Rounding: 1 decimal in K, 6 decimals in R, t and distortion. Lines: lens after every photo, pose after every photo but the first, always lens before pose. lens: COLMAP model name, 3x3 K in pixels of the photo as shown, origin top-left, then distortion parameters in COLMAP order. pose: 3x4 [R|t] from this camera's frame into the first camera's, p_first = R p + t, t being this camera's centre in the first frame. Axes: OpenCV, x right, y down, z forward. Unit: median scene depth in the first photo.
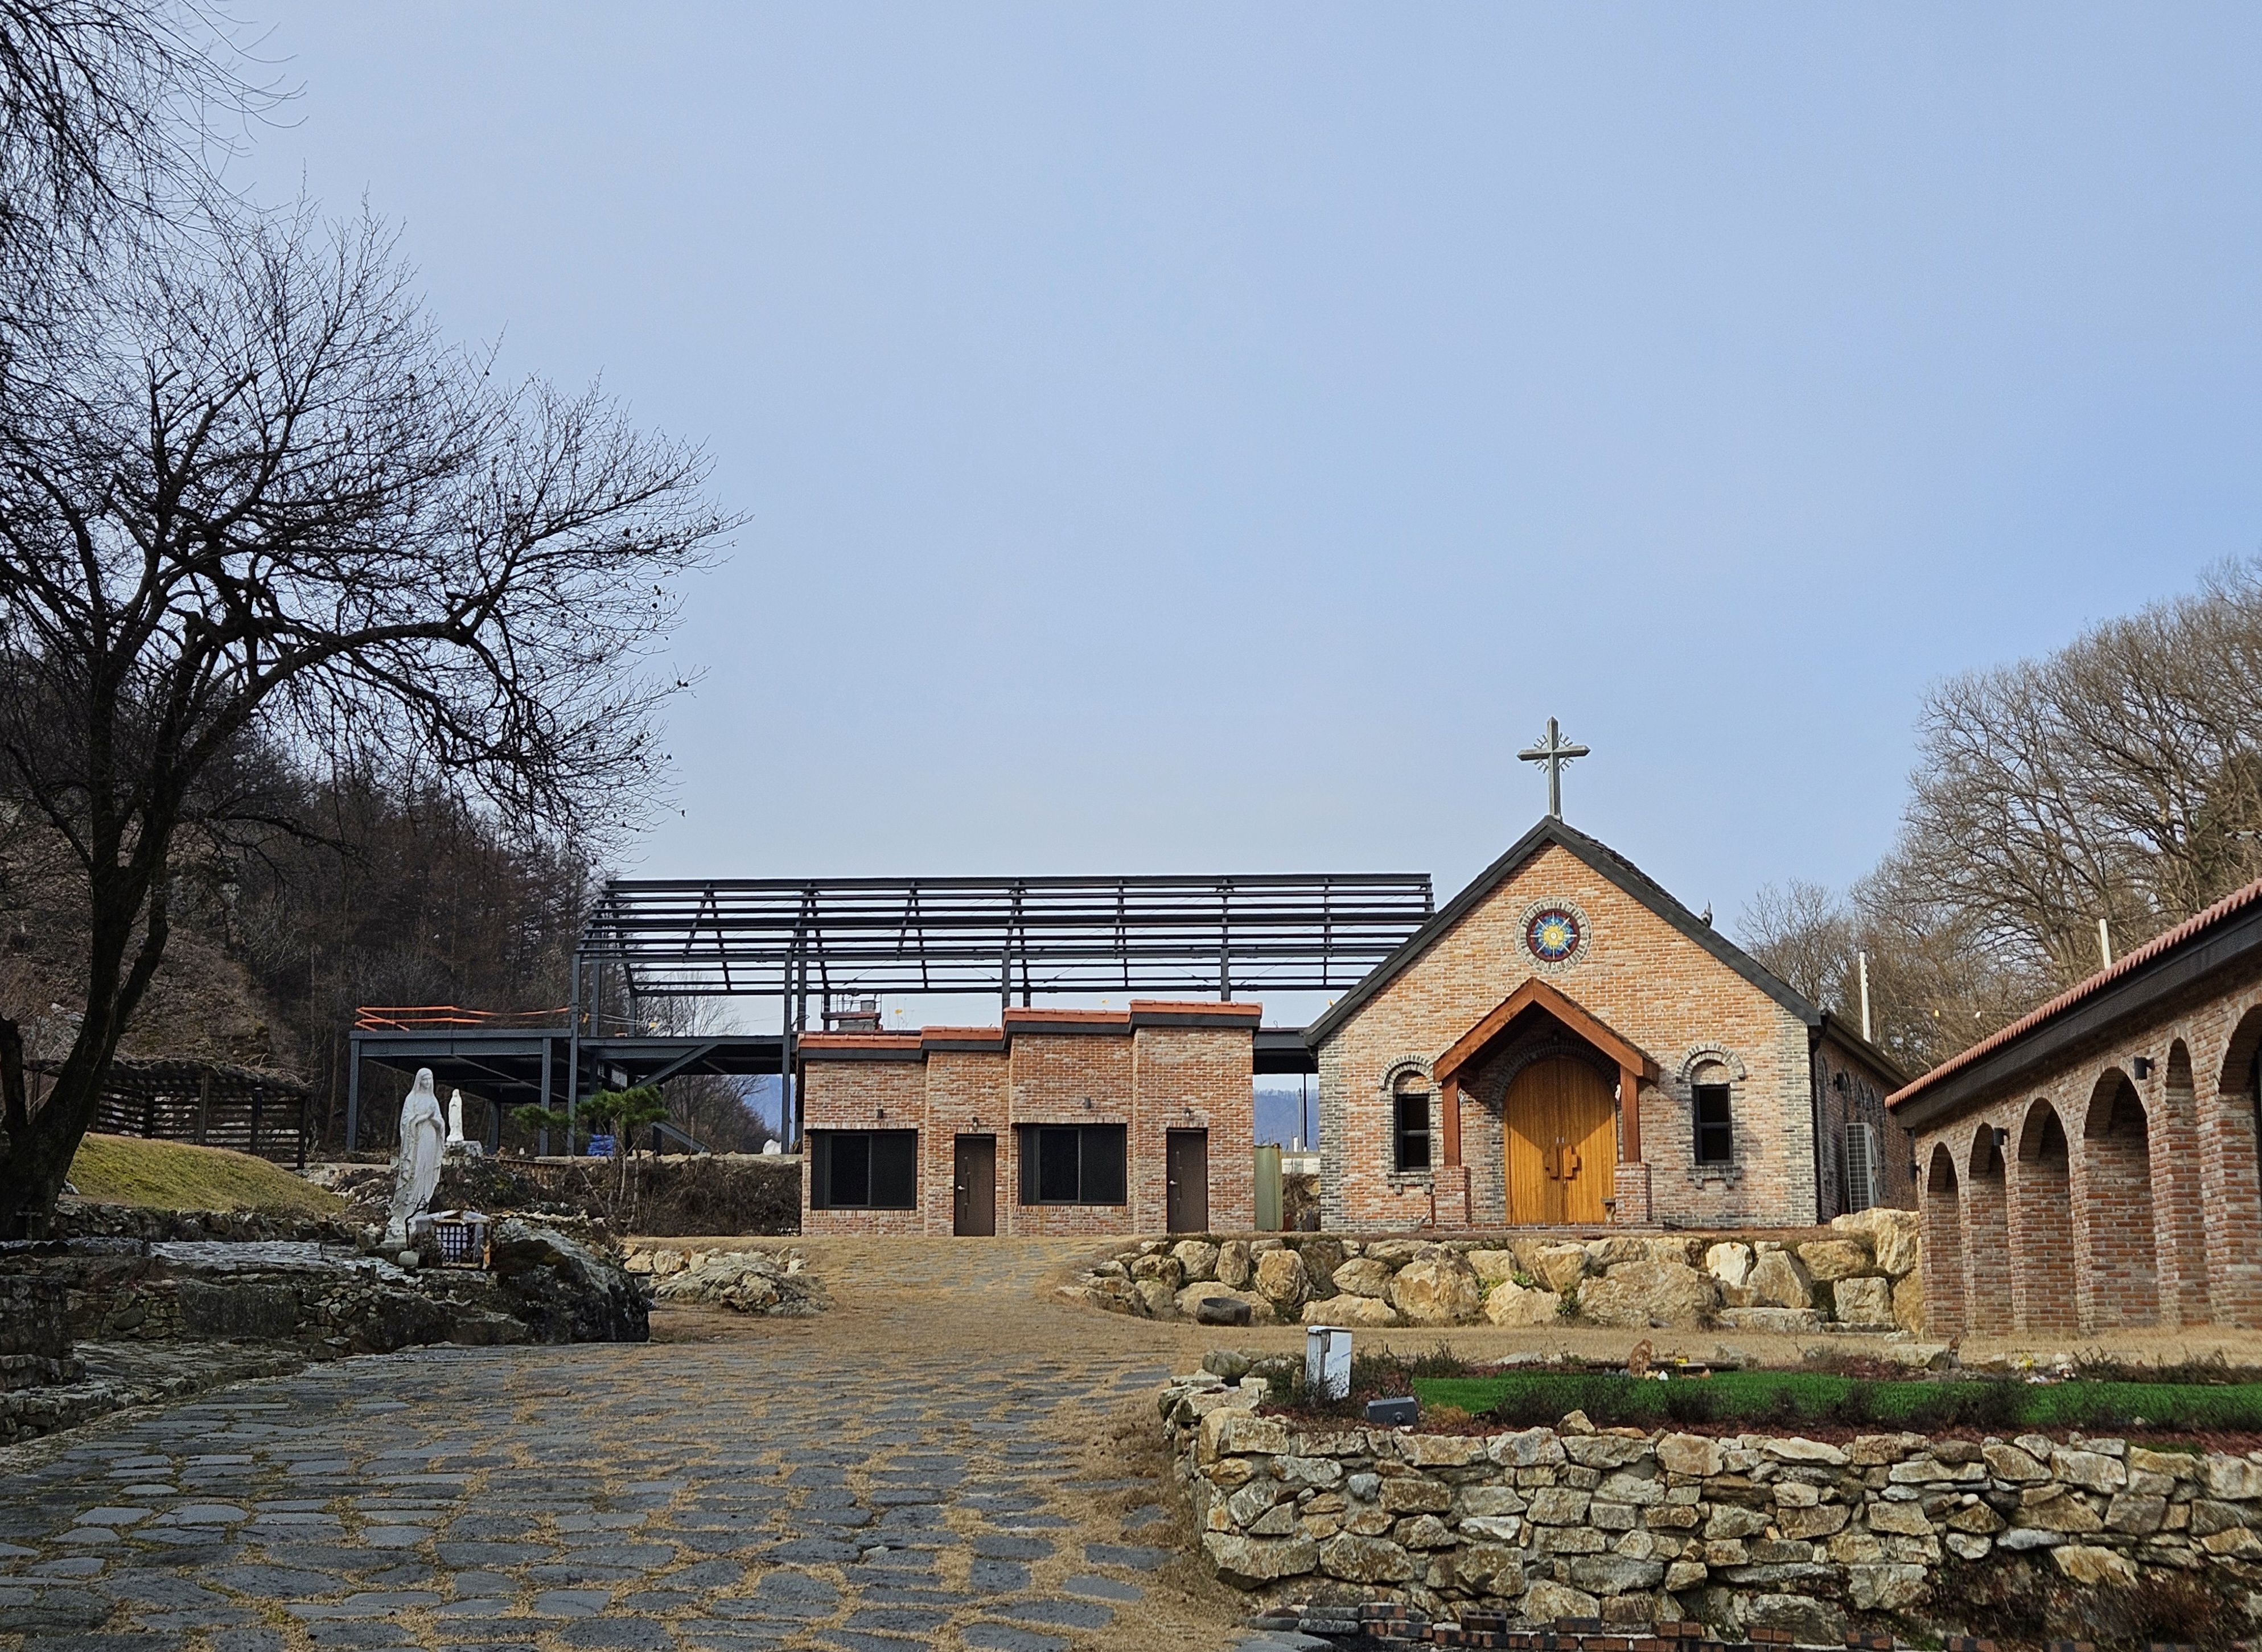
lens RADIAL K [[2701.7, 0, 1076.5], [0, 2701.7, 844.8], [0, 0, 1]] dist [0.131732, 0.000000]
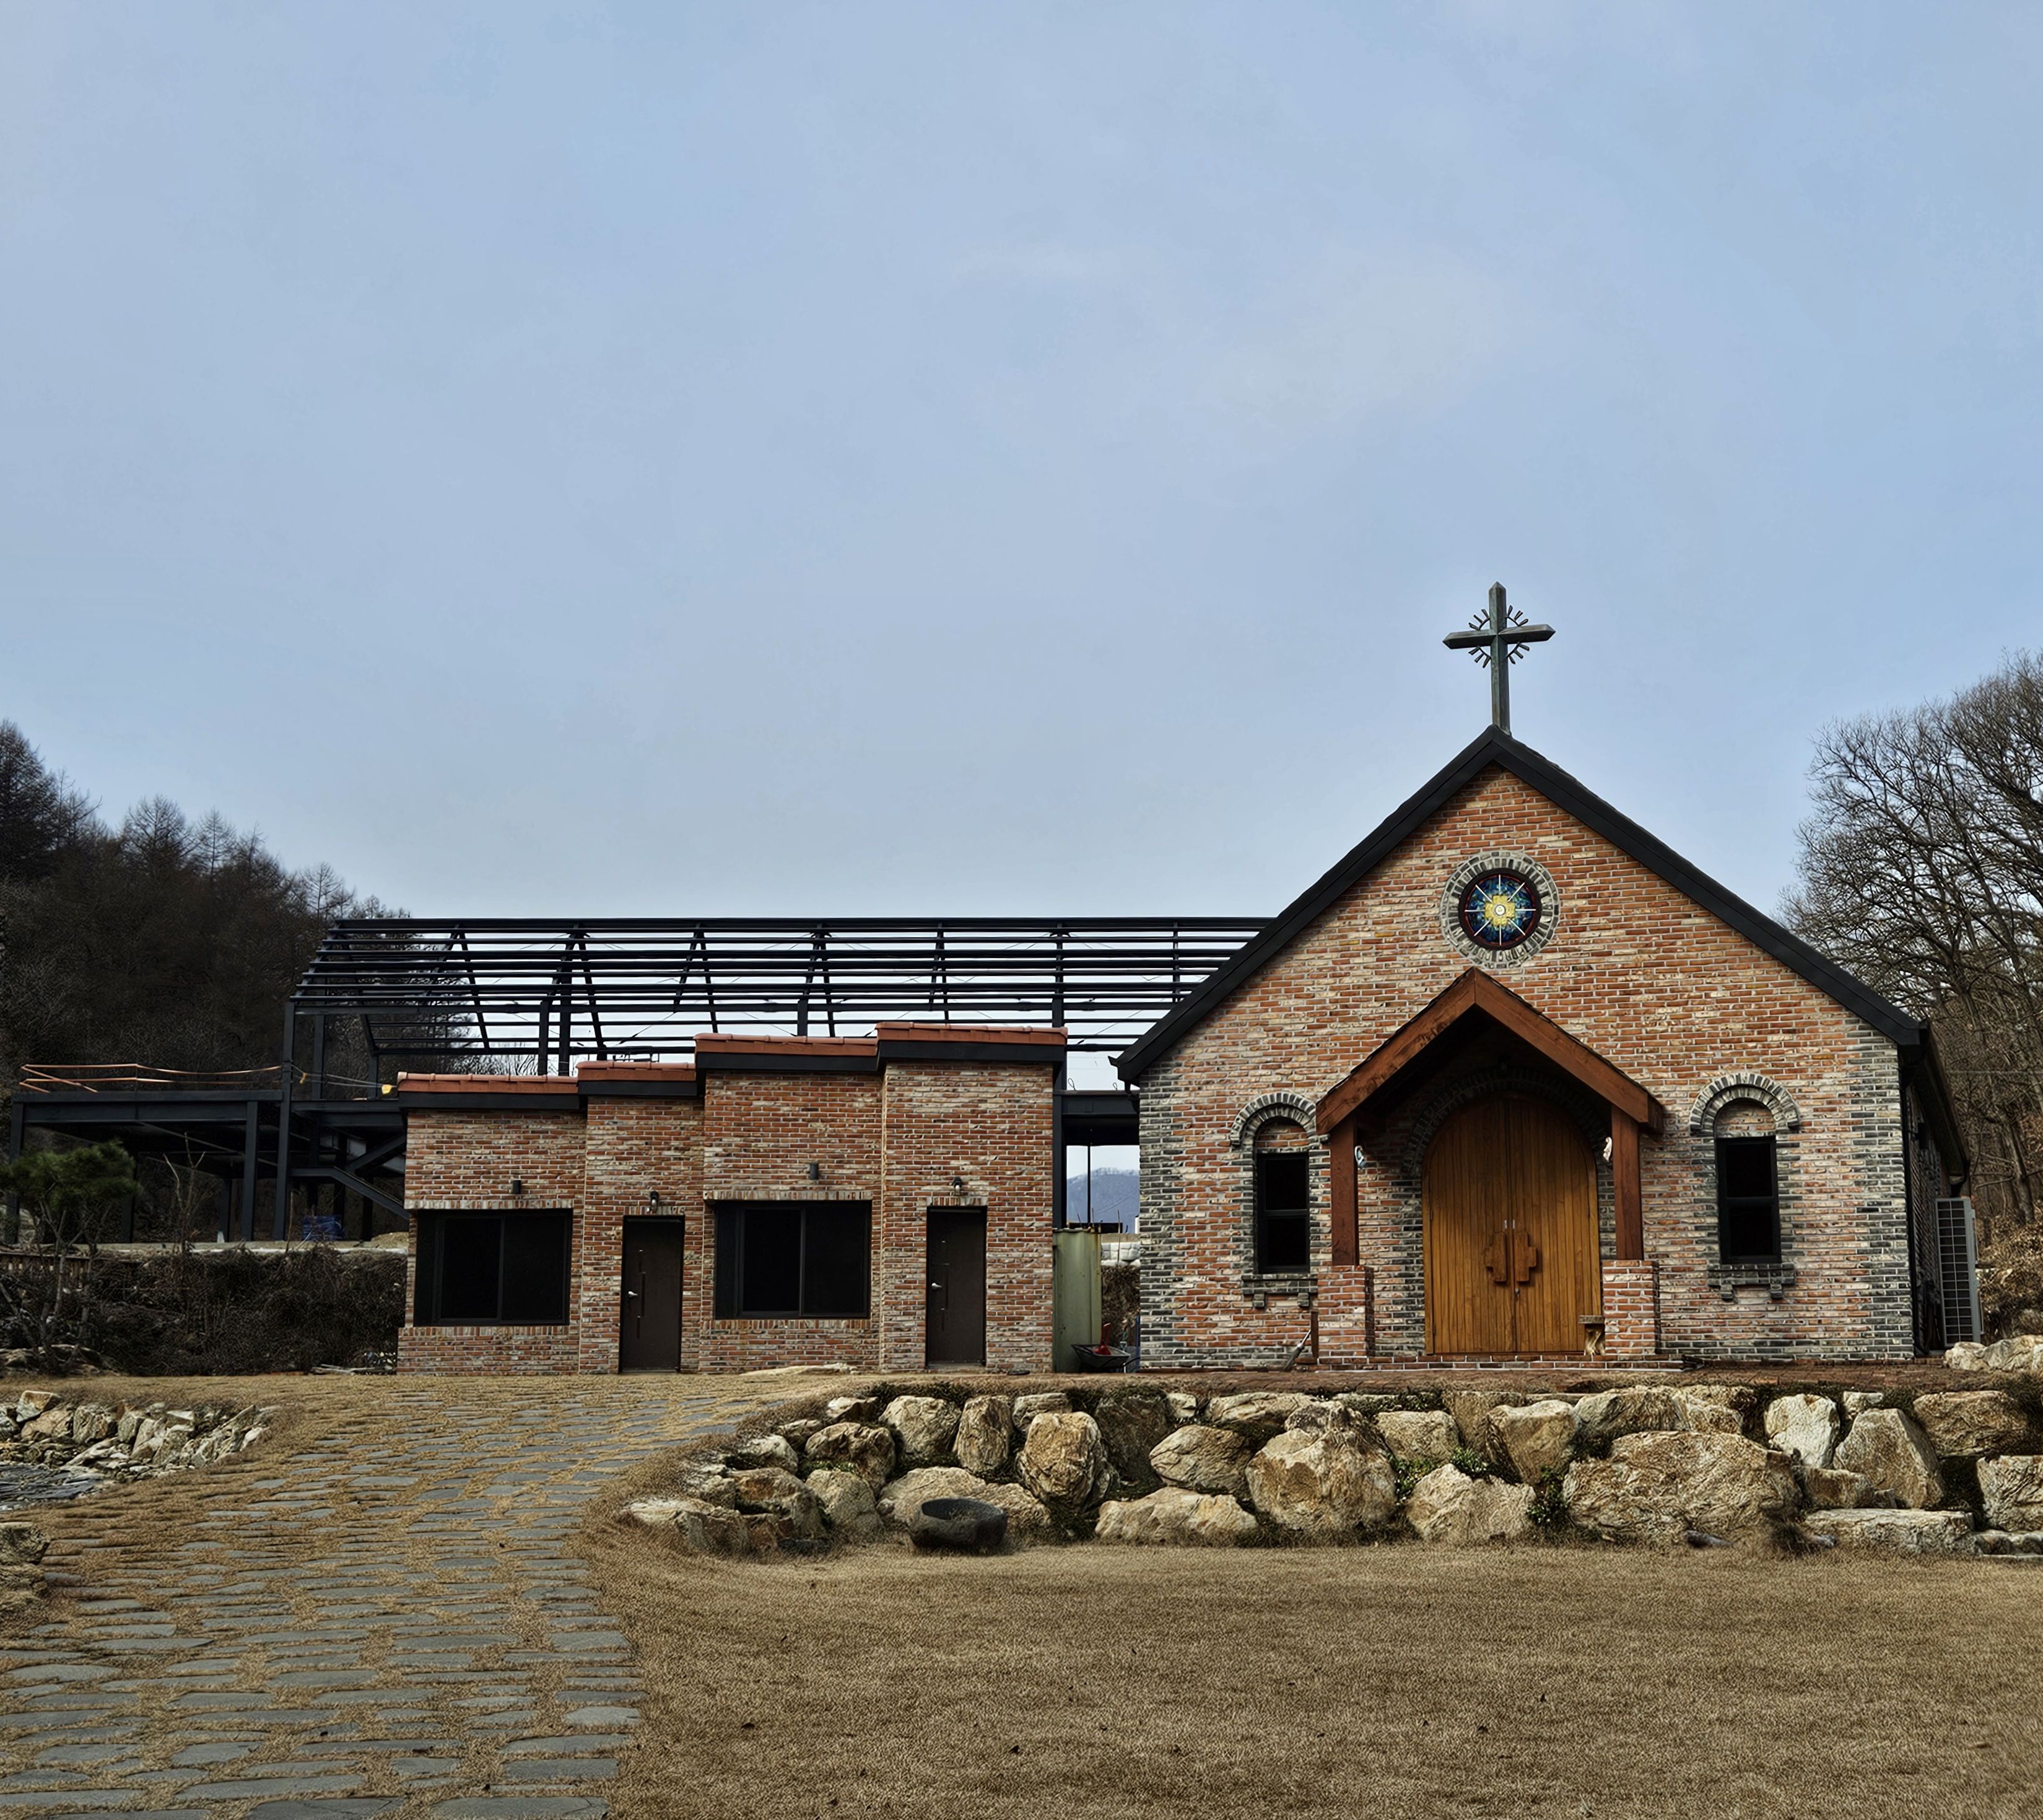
lens RADIAL K [[2946.6, 0, 1023.4], [0, 2946.6, 910.7], [0, 0, 1]] dist [0.095192, 0.000000]
pose [[0.999218, 0.004206, 0.039307, 0.034678], [-0.004359, 0.999983, 0.003802, 0.031932], [-0.039291, -0.003971, 0.999220, 0.302989]]
